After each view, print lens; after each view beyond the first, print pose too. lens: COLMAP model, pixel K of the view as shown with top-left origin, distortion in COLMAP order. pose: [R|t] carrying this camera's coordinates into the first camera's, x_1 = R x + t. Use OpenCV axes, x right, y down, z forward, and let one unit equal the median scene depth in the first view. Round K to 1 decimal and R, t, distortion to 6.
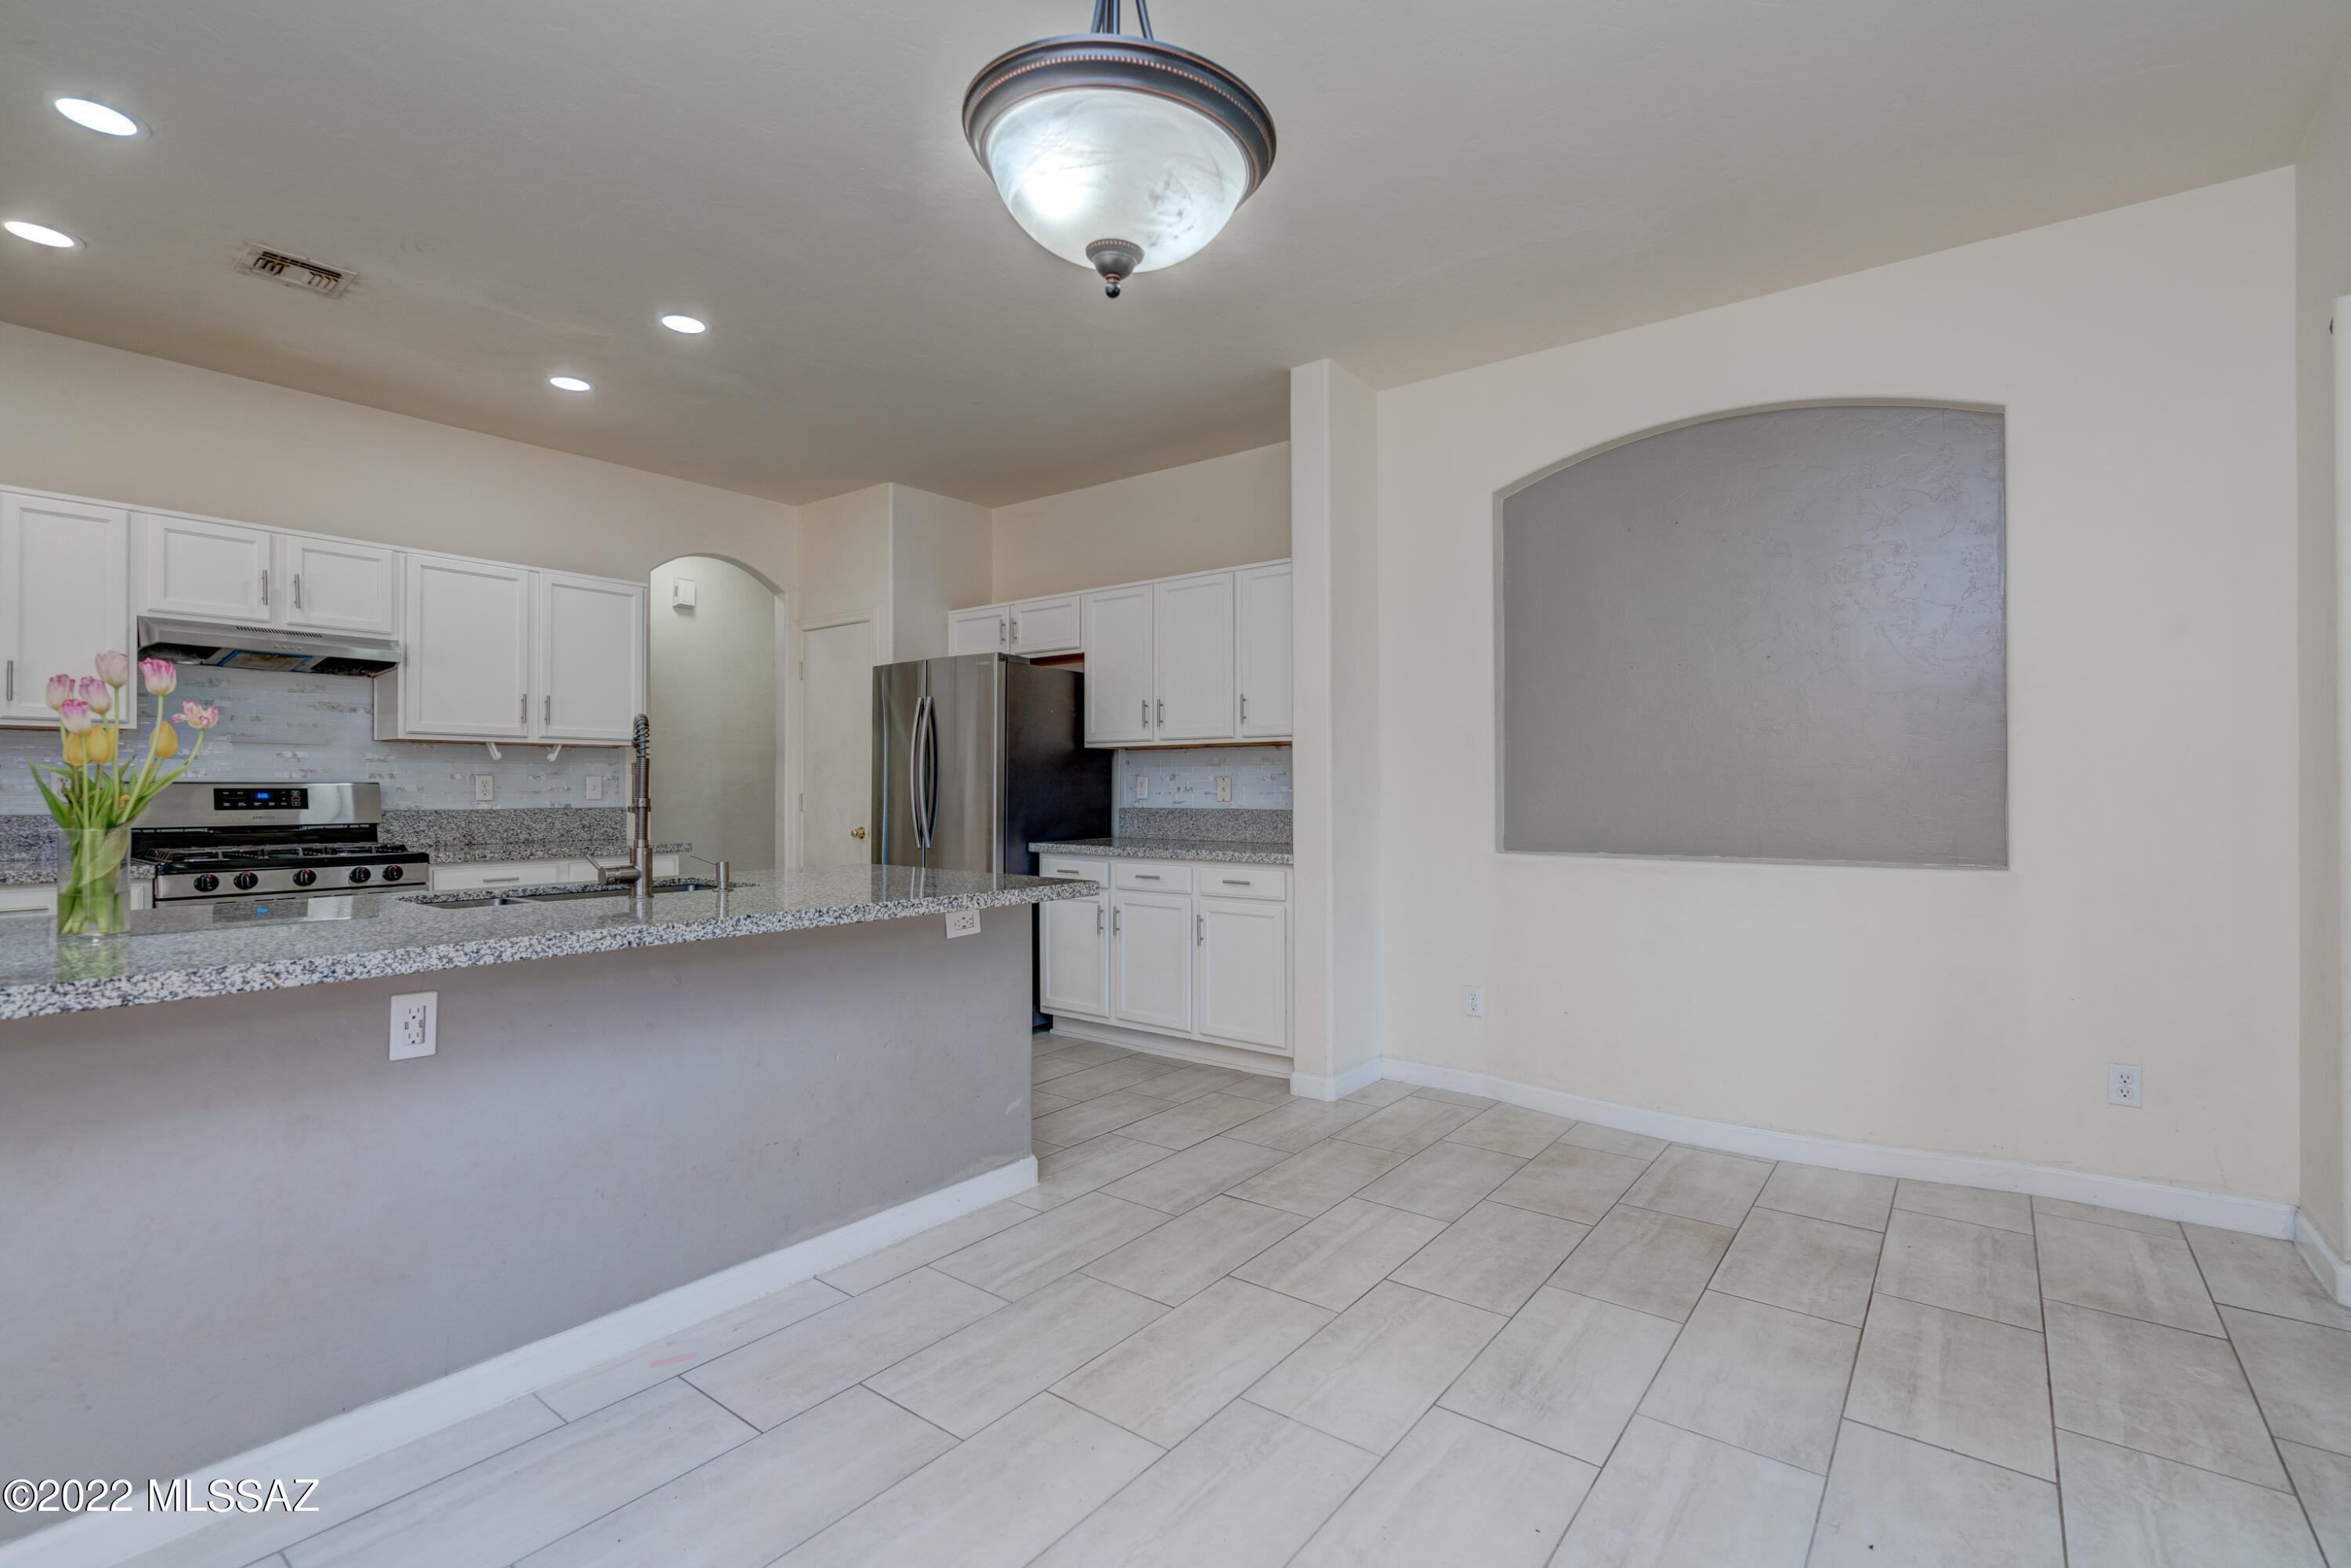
lens RADIAL K [[1055.0, 0, 1195.2], [0, 1055.0, 788.7], [0, 0, 1]] dist [-0.009533, 0.004145]
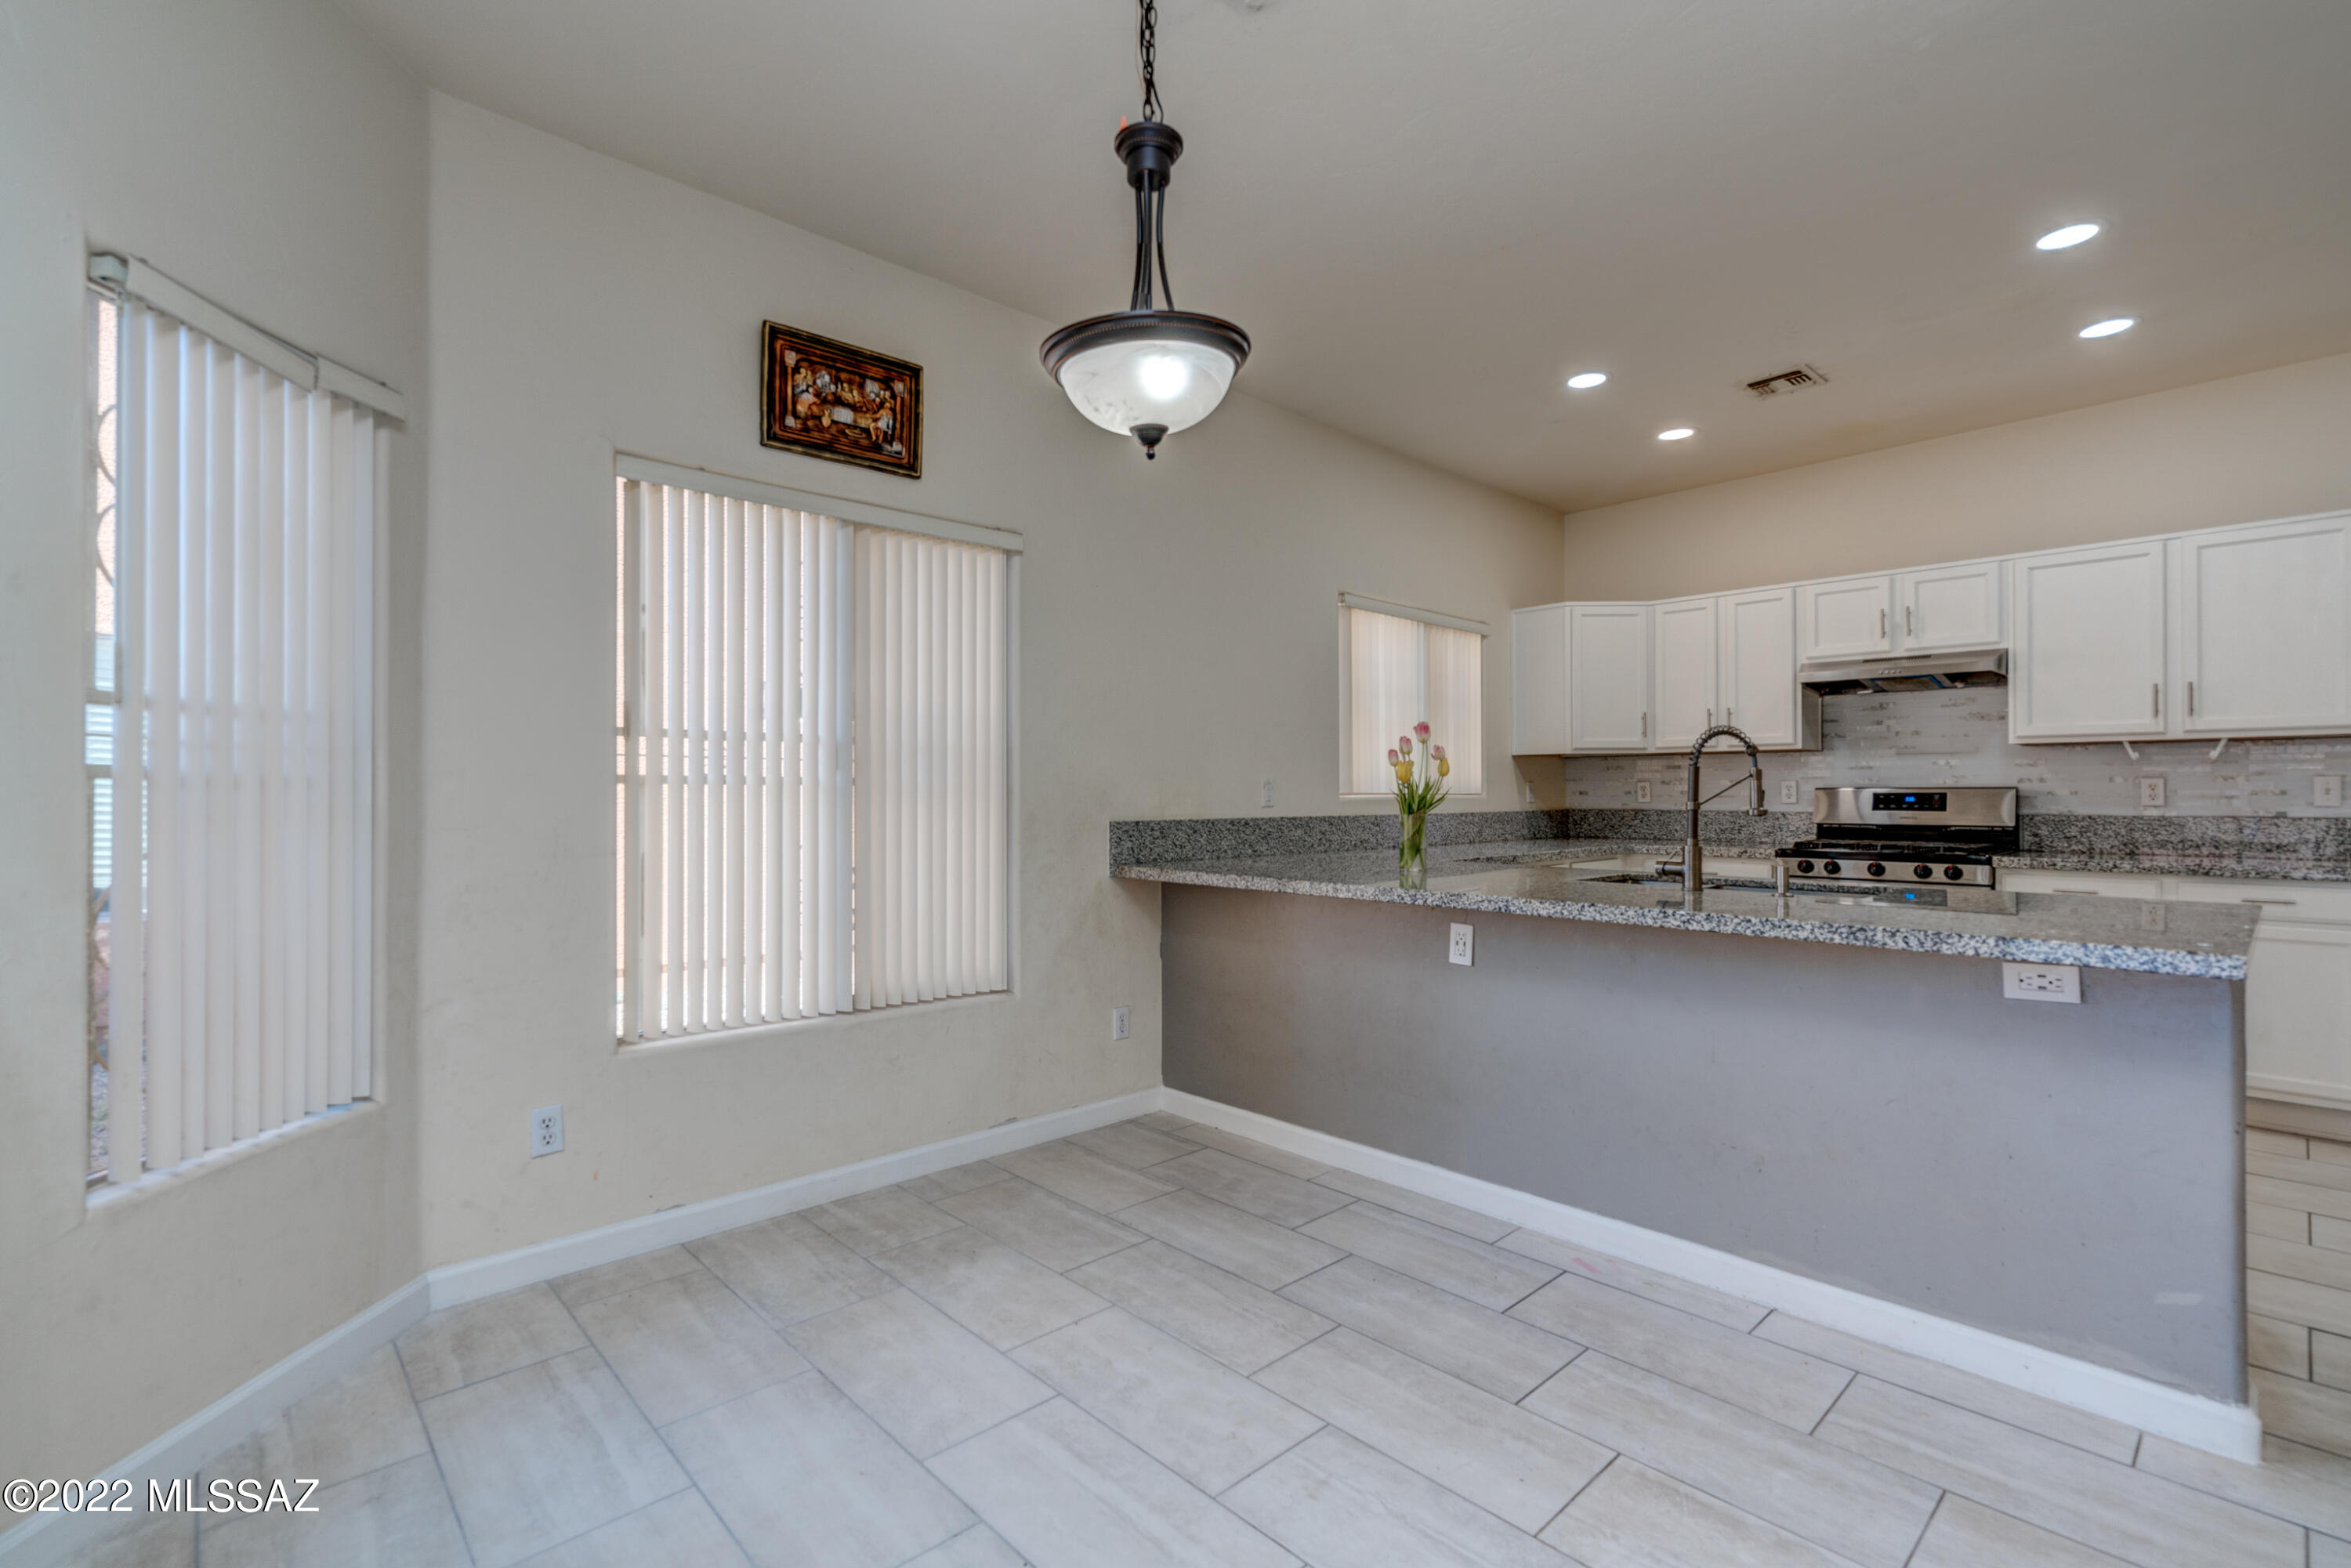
lens RADIAL K [[1055.0, 0, 1142.2], [0, 1055.0, 783.5], [0, 0, 1]] dist [-0.009533, 0.004145]
pose [[-0.181991, -0.008474, -0.983264, 0.462628], [0.000795, 0.999961, -0.008765, -0.000975], [0.983300, -0.002376, -0.181977, 0.419778]]
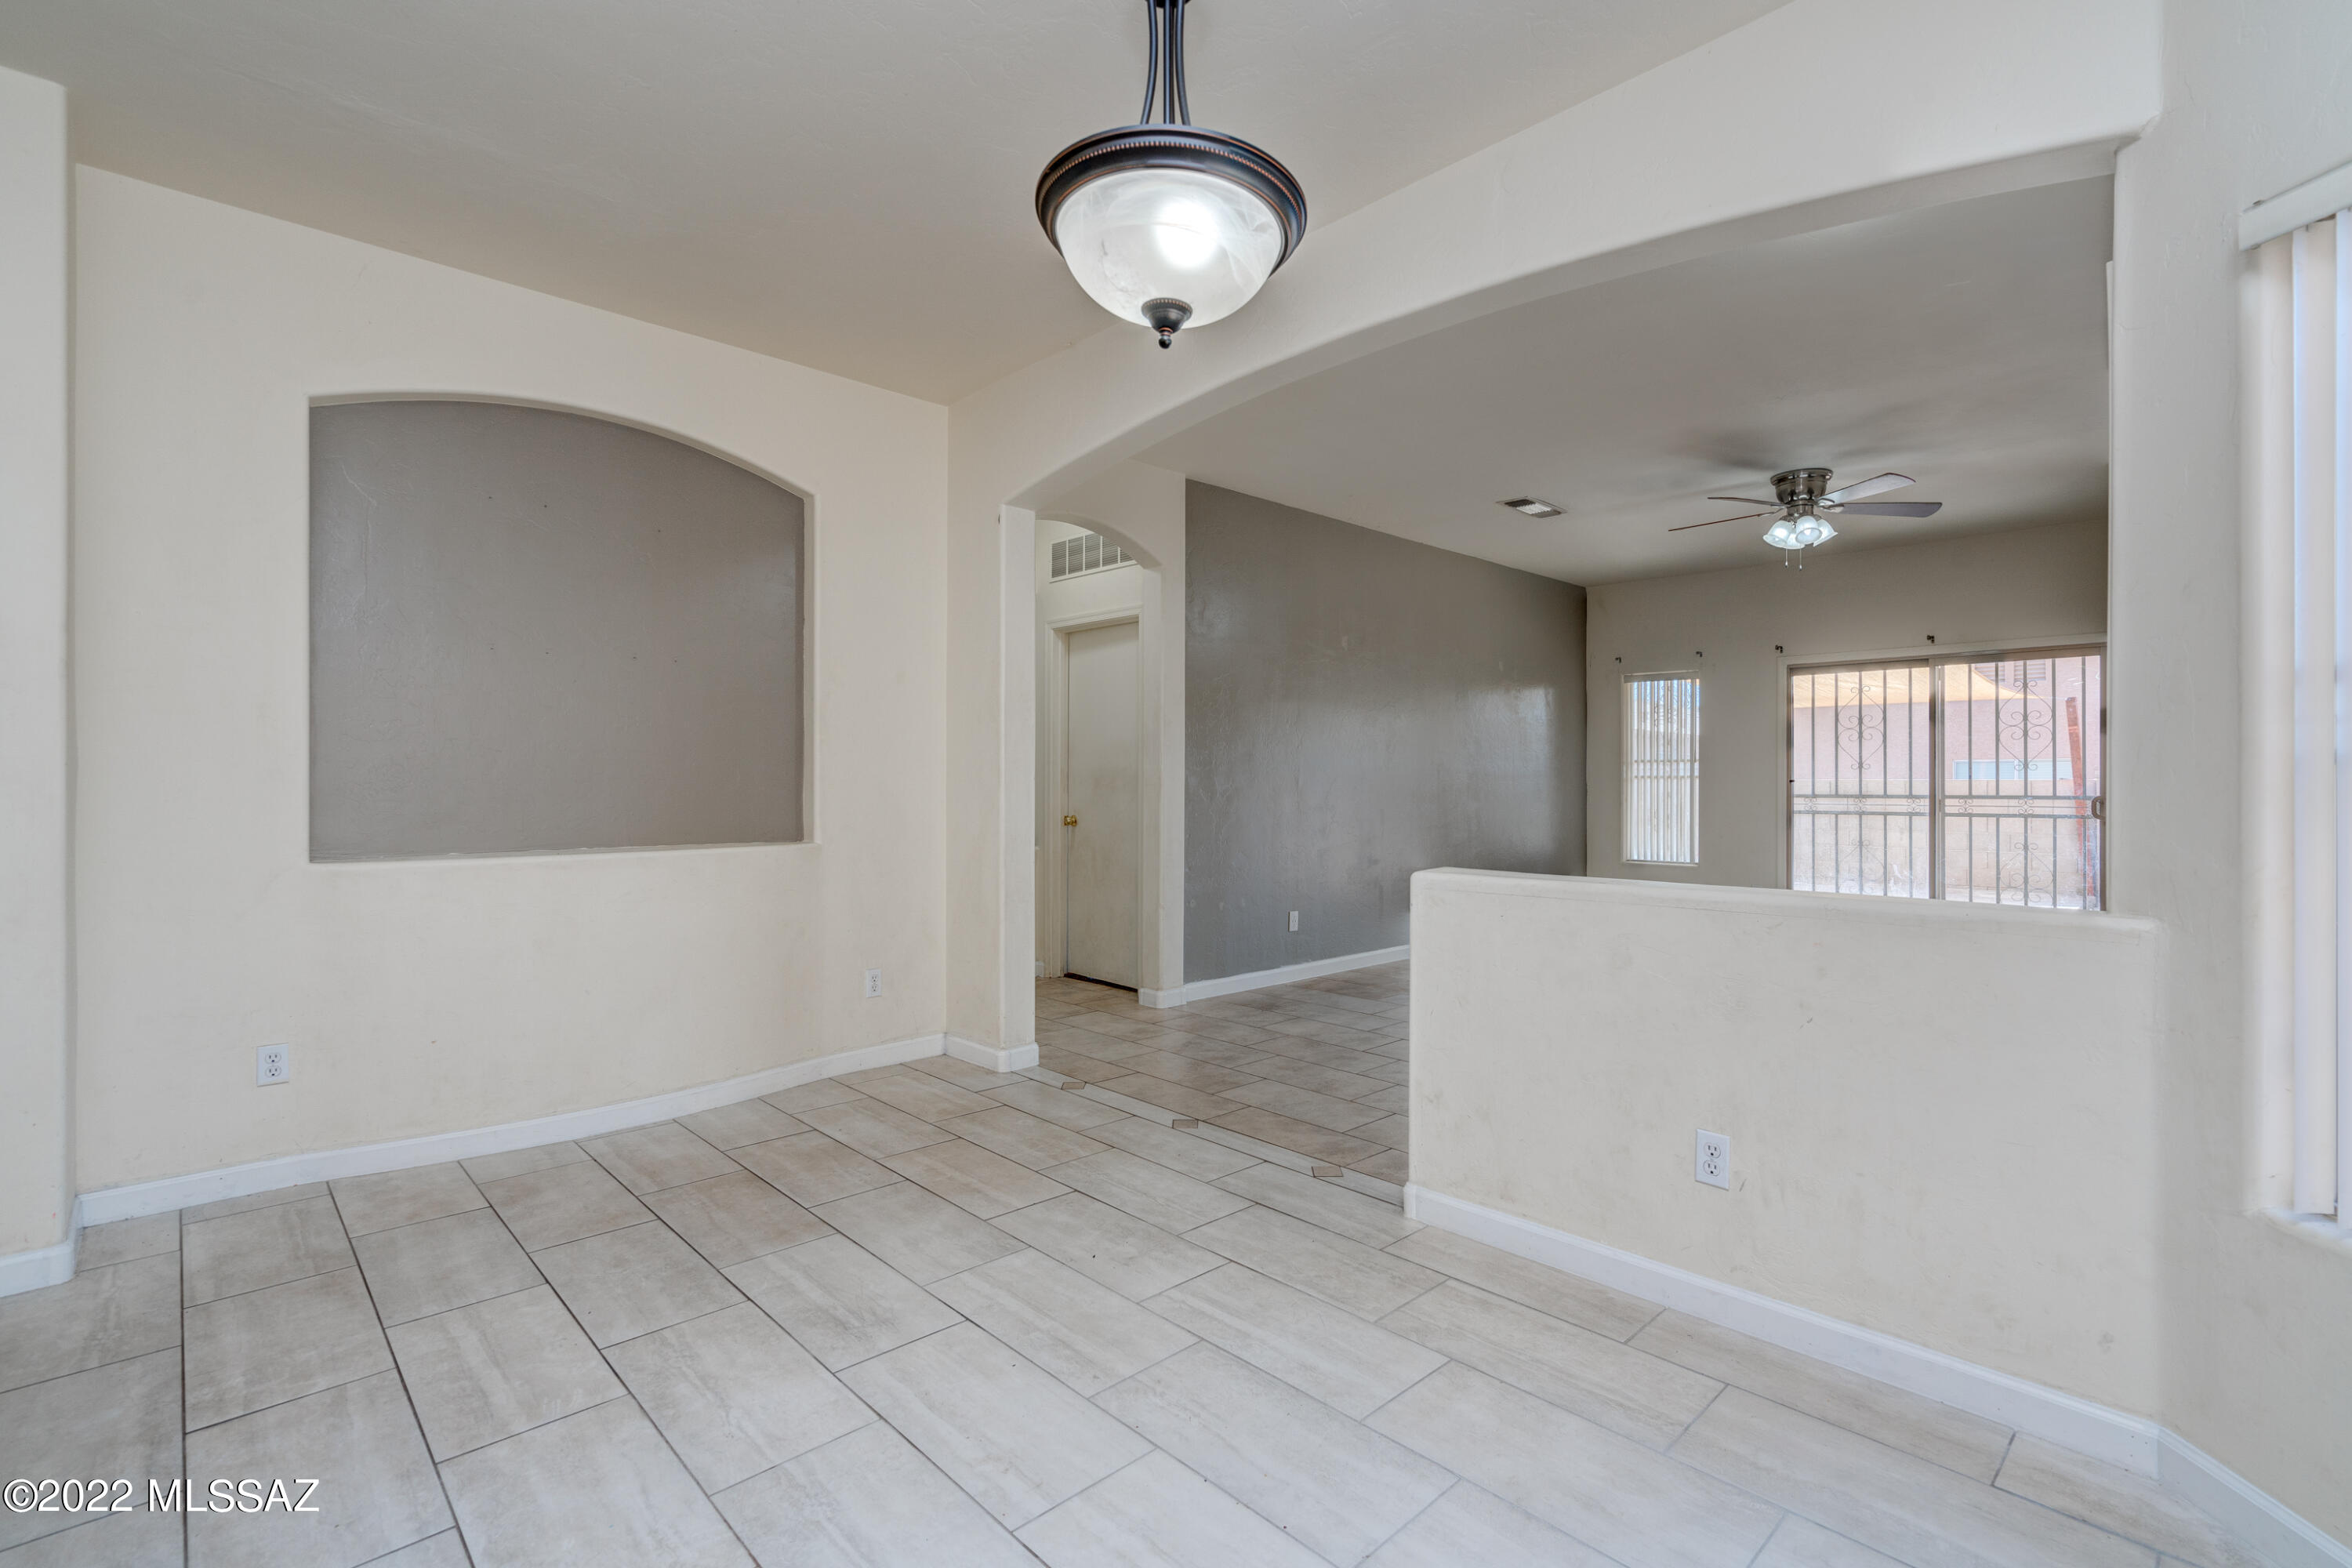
lens RADIAL K [[1055.5, 0, 1165.0], [0, 1055.5, 783.5], [0, 0, 1]] dist [-0.009533, 0.004145]
pose [[0.168414, 0.001782, 0.985715, -0.401301], [-0.001356, 0.999998, -0.001576, 0.001545], [-0.985715, -0.001071, 0.168416, 0.270173]]
